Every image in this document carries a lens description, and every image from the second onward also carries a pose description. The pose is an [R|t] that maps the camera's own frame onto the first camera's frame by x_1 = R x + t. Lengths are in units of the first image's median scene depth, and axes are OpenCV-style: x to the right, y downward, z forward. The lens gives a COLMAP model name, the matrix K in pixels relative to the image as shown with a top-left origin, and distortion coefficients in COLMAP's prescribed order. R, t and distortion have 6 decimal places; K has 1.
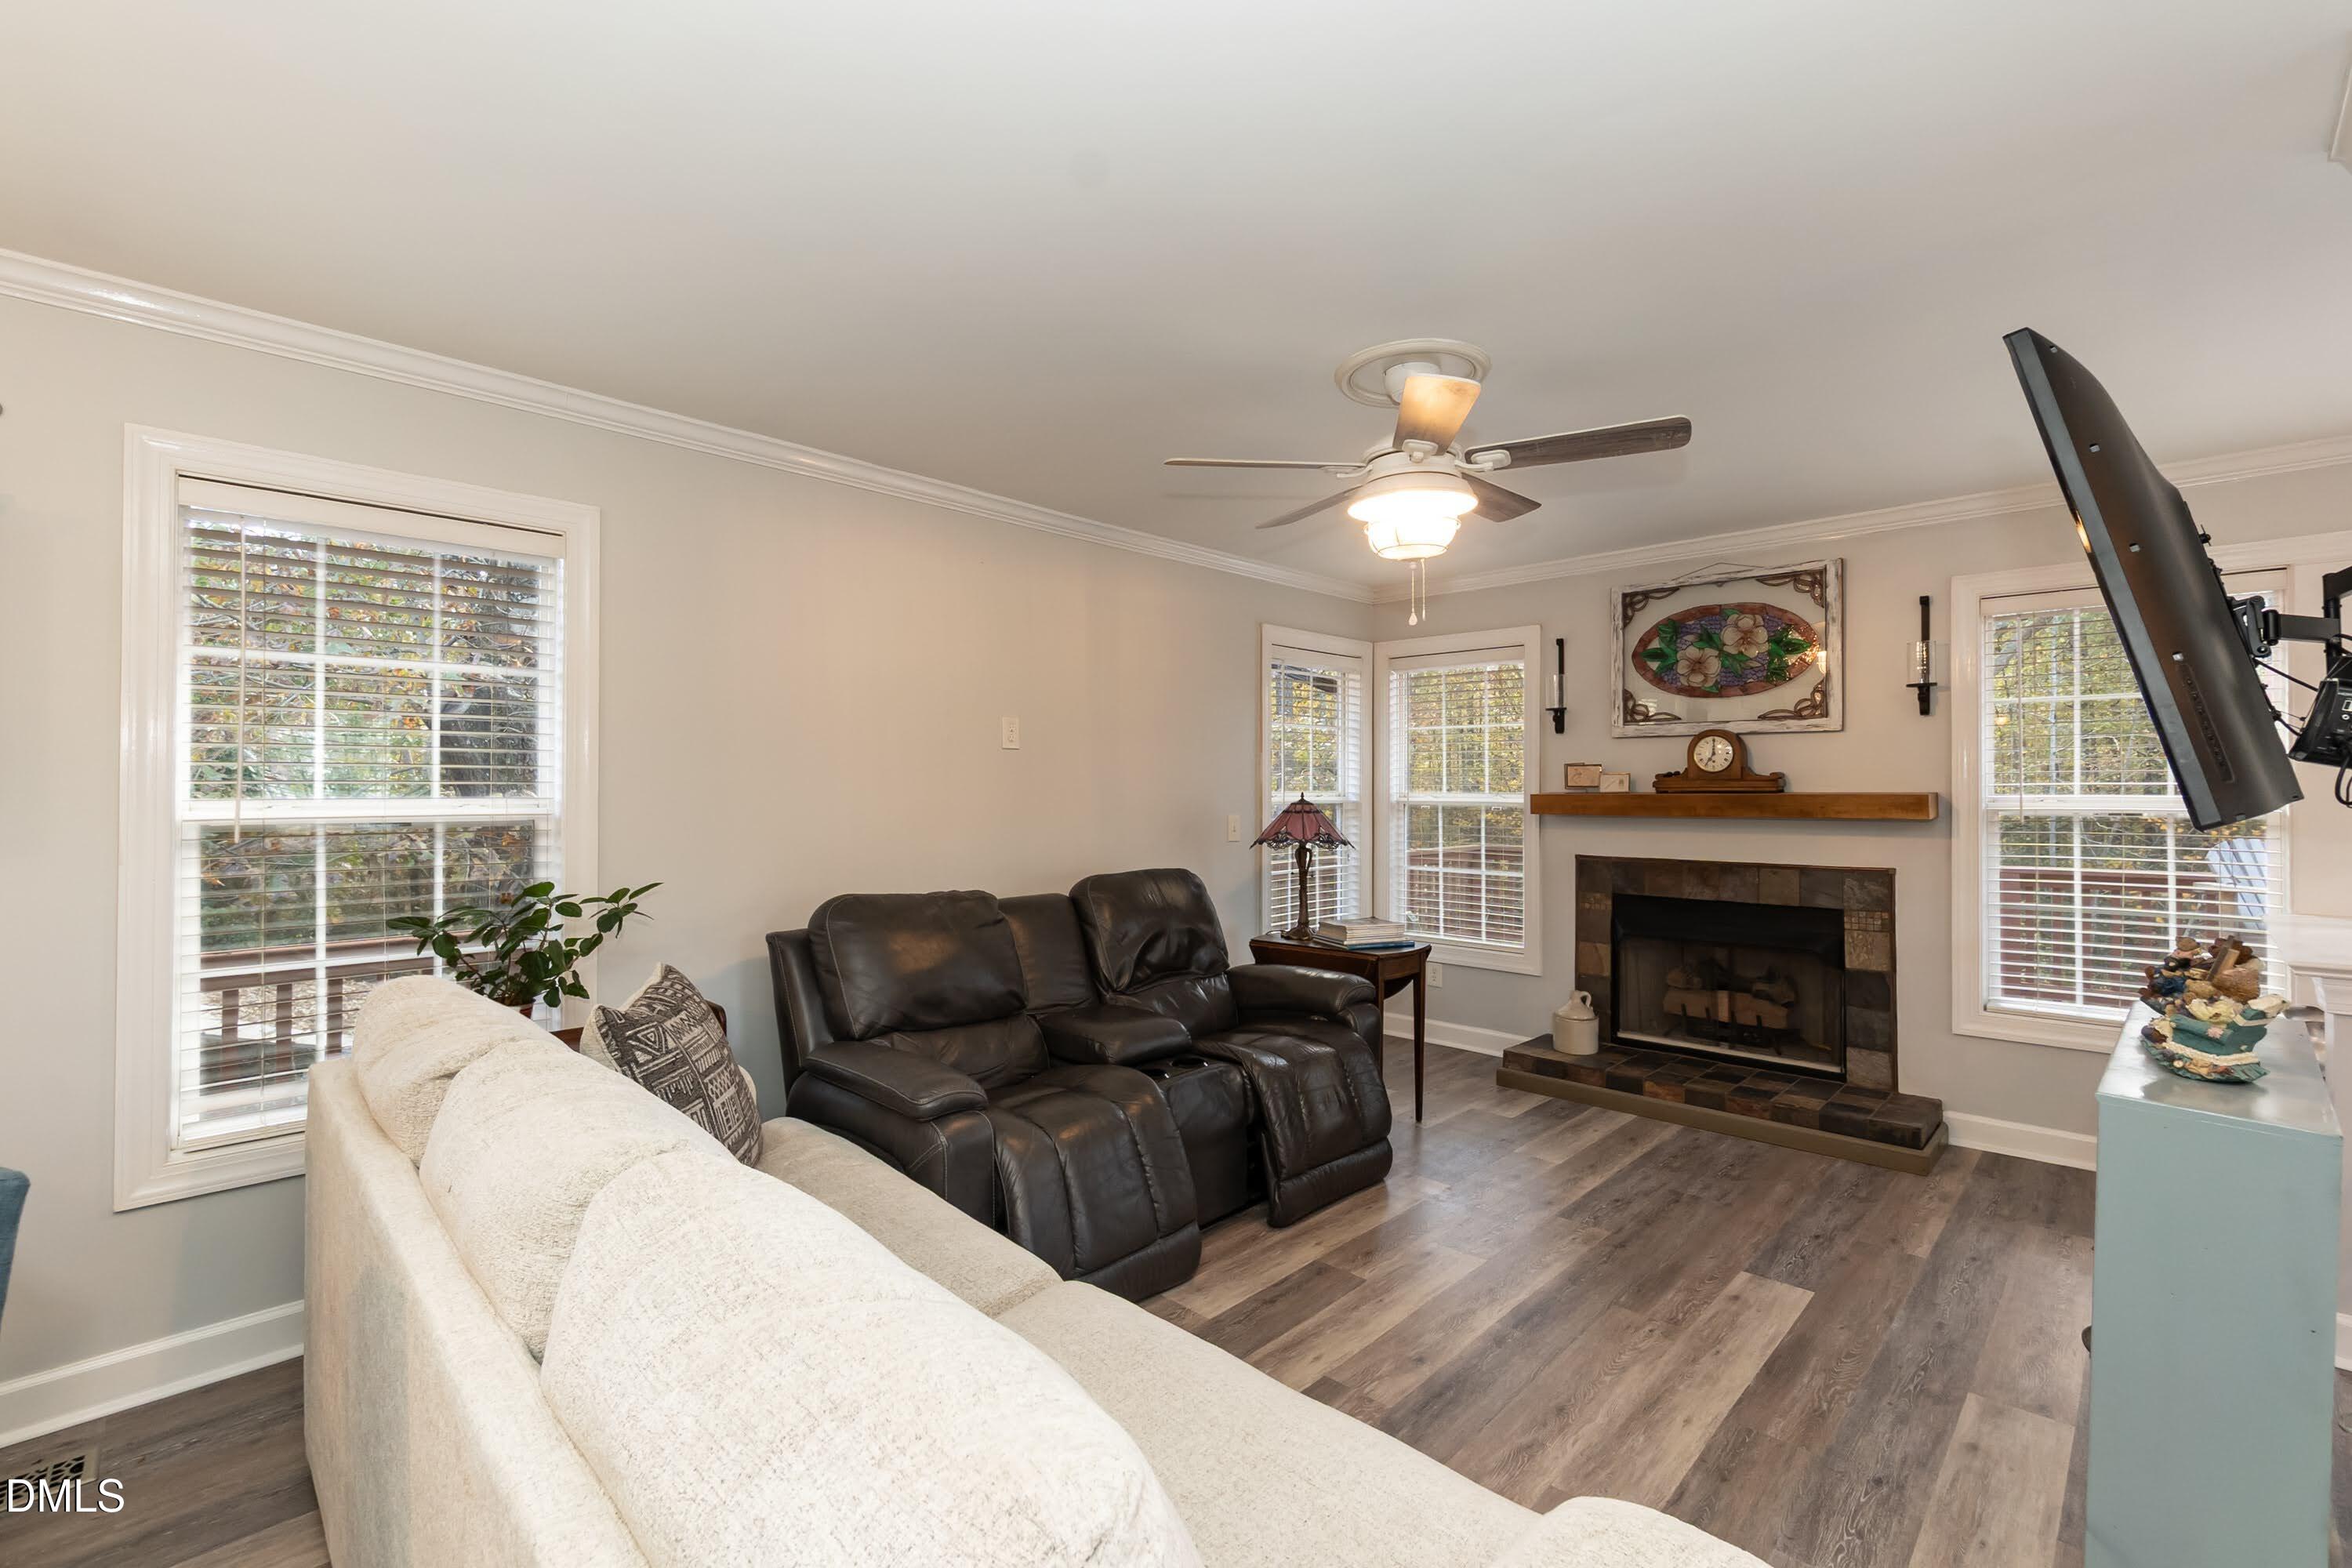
lens RADIAL K [[1017.9, 0, 1158.6], [0, 1017.9, 786.8], [0, 0, 1]] dist [-0.000265, -0.000460]
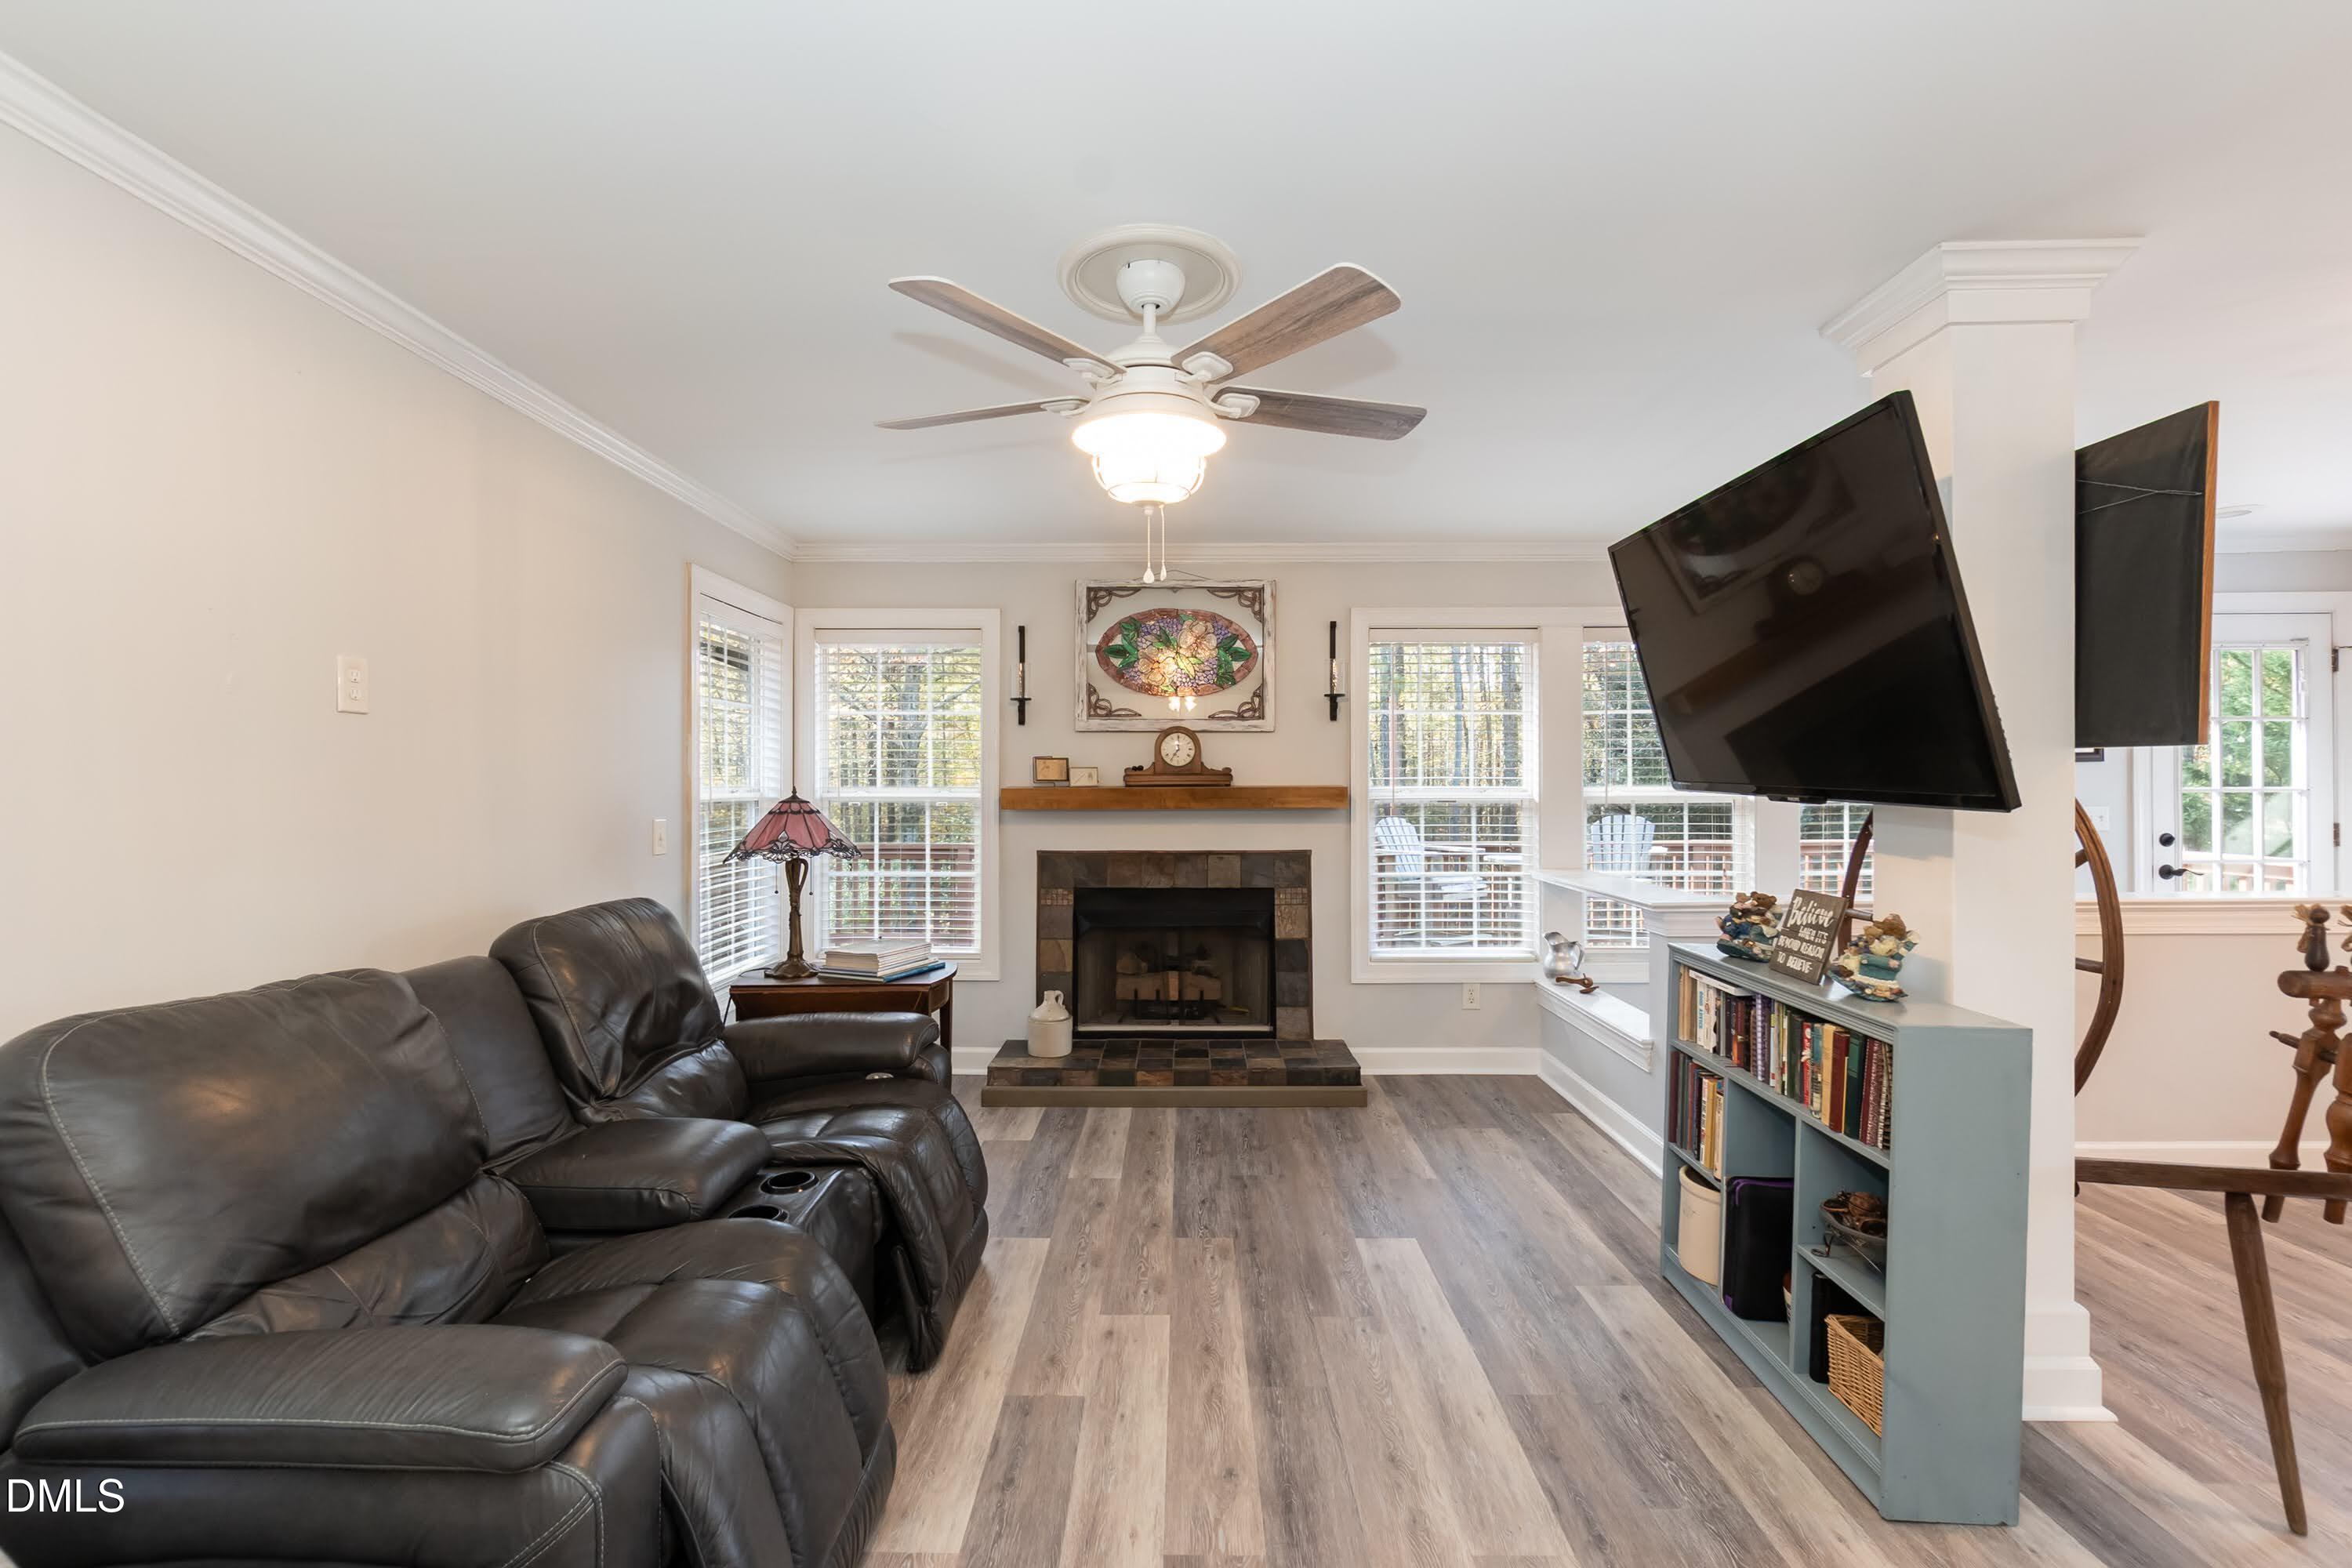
lens RADIAL K [[1014.1, 0, 1166.1], [0, 1014.1, 784.3], [0, 0, 1]] dist [-0.003534, 0.000443]
pose [[0.717969, -0.001321, 0.696074, -0.200189], [-0.000209, 0.999998, 0.002113, 0.001750], [-0.696075, -0.001663, 0.717967, 0.255587]]
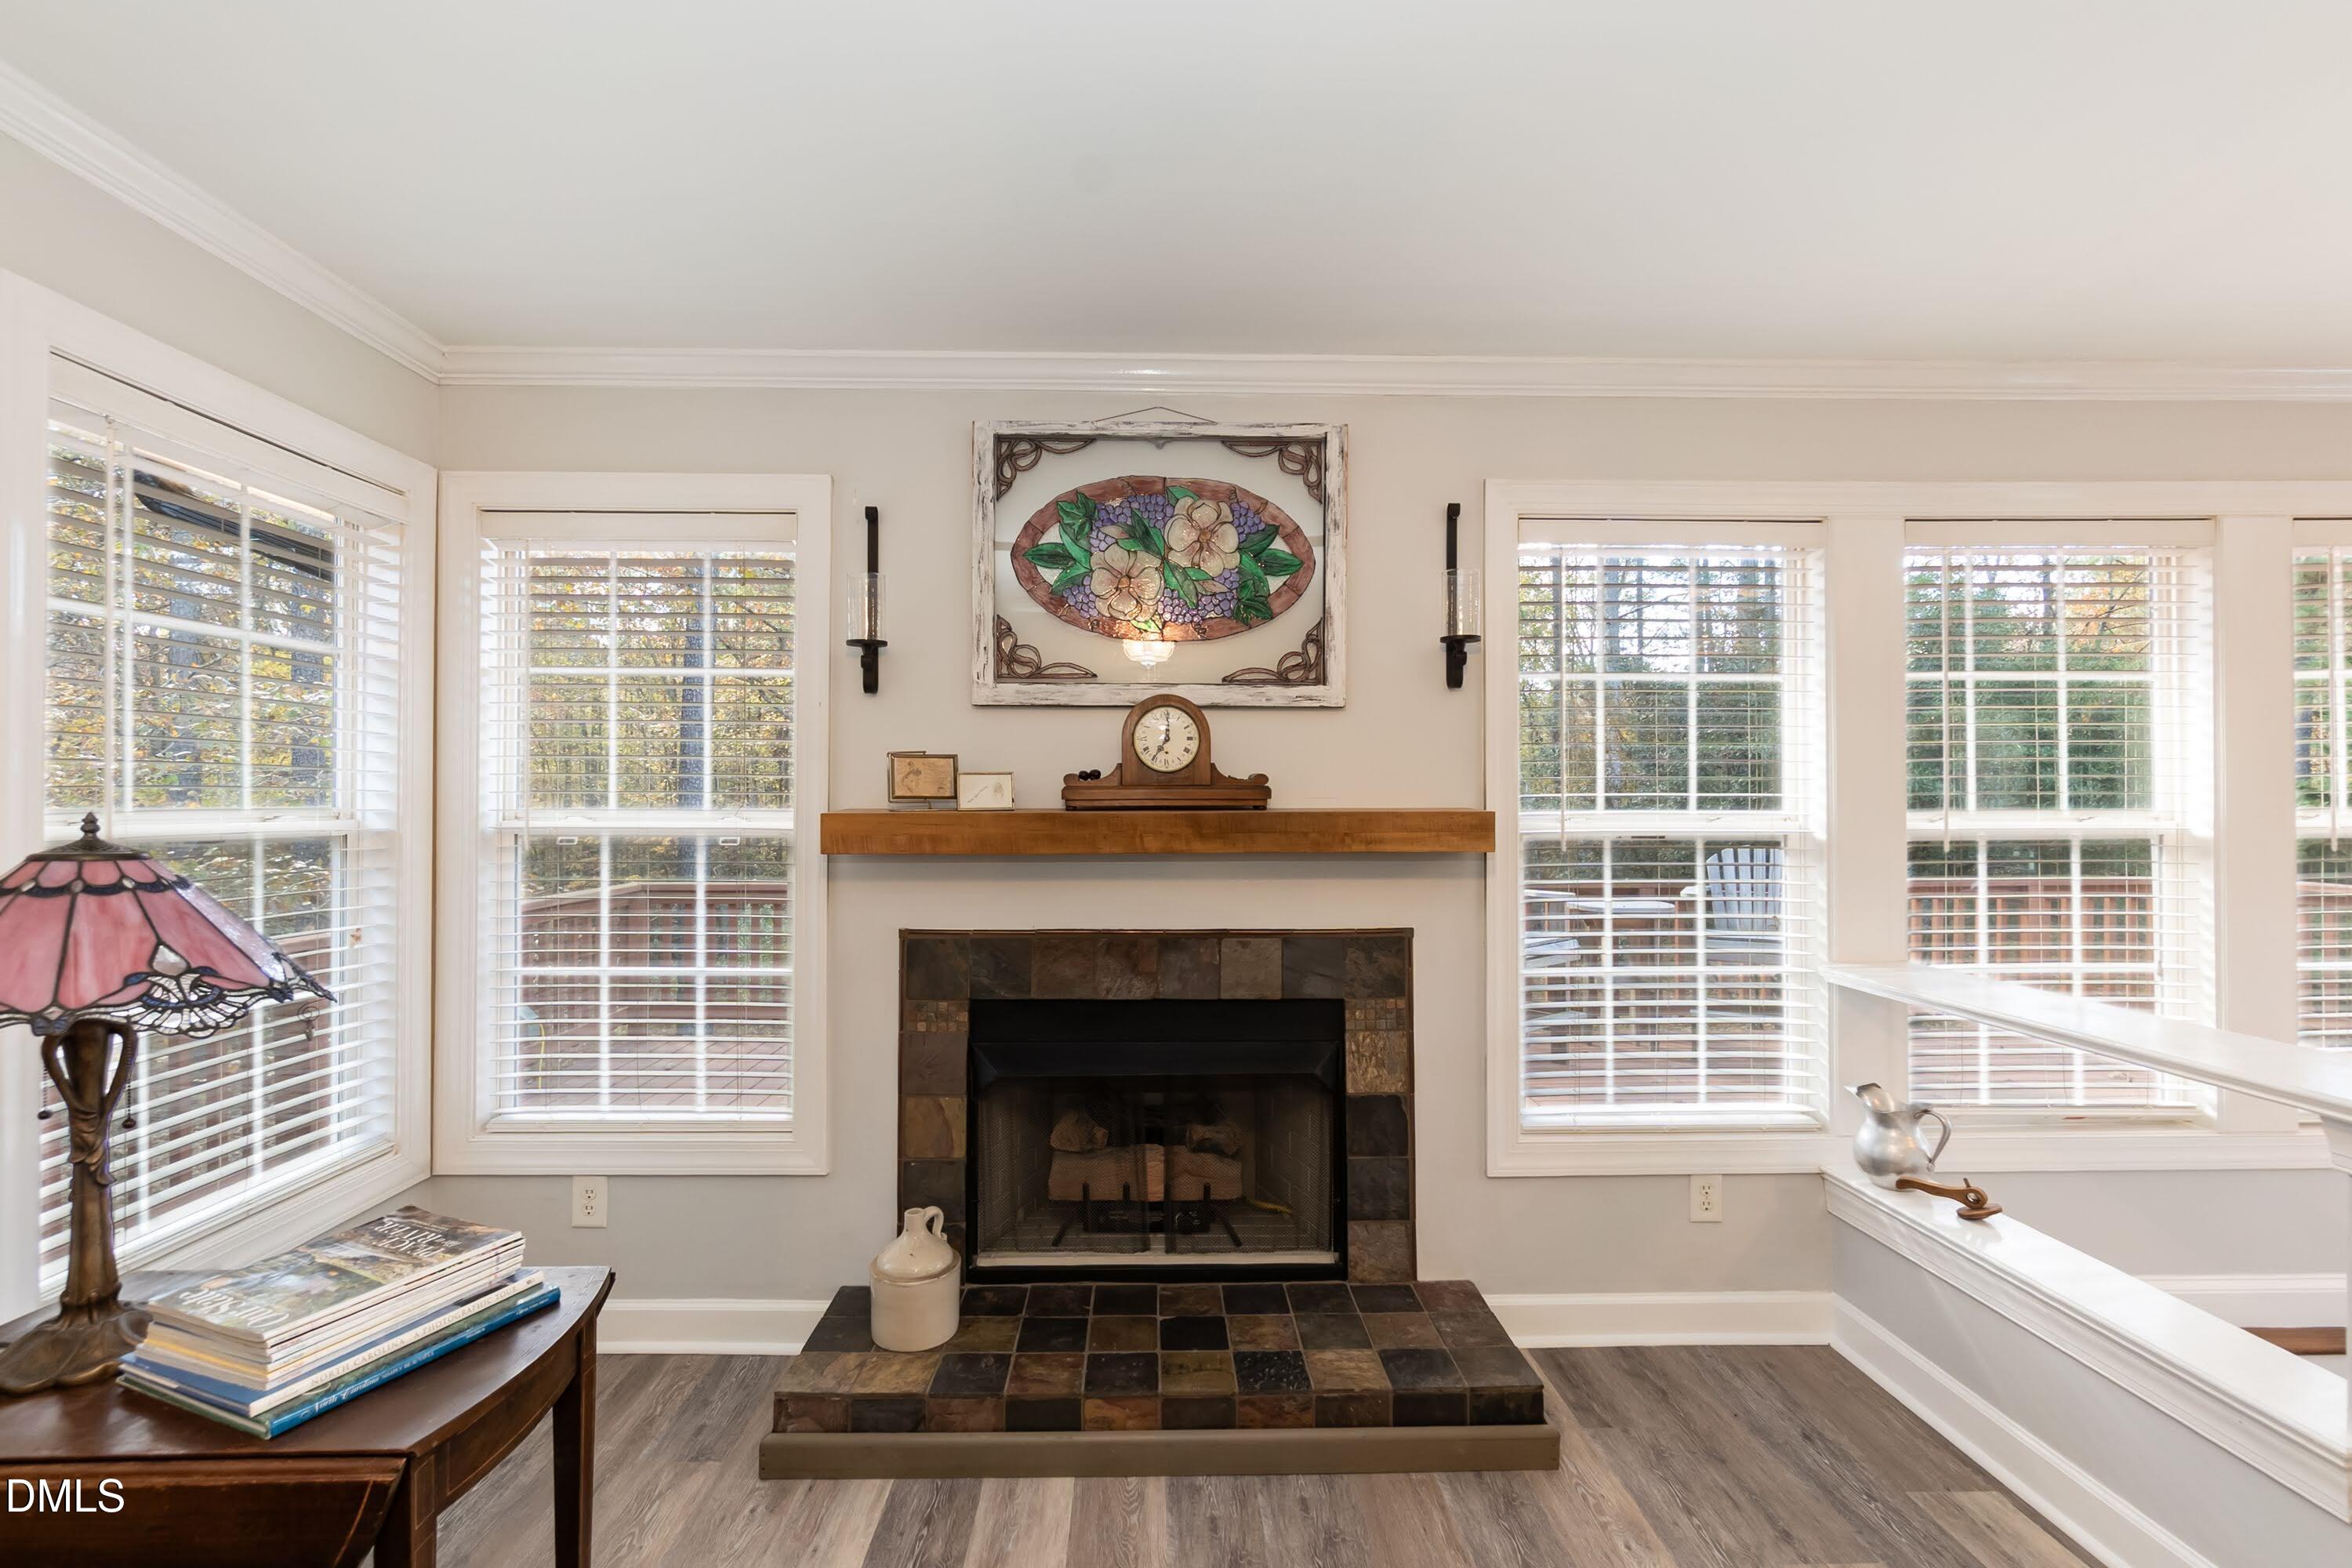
lens RADIAL K [[1020.1, 0, 1173.5], [0, 1020.1, 793.7], [0, 0, 1]] dist [-0.002237, -0.000062]
pose [[0.685026, 0.005438, 0.728498, 0.147112], [-0.001619, 0.999981, -0.005942, 0.000640], [-0.728517, 0.002891, 0.685022, 0.627672]]
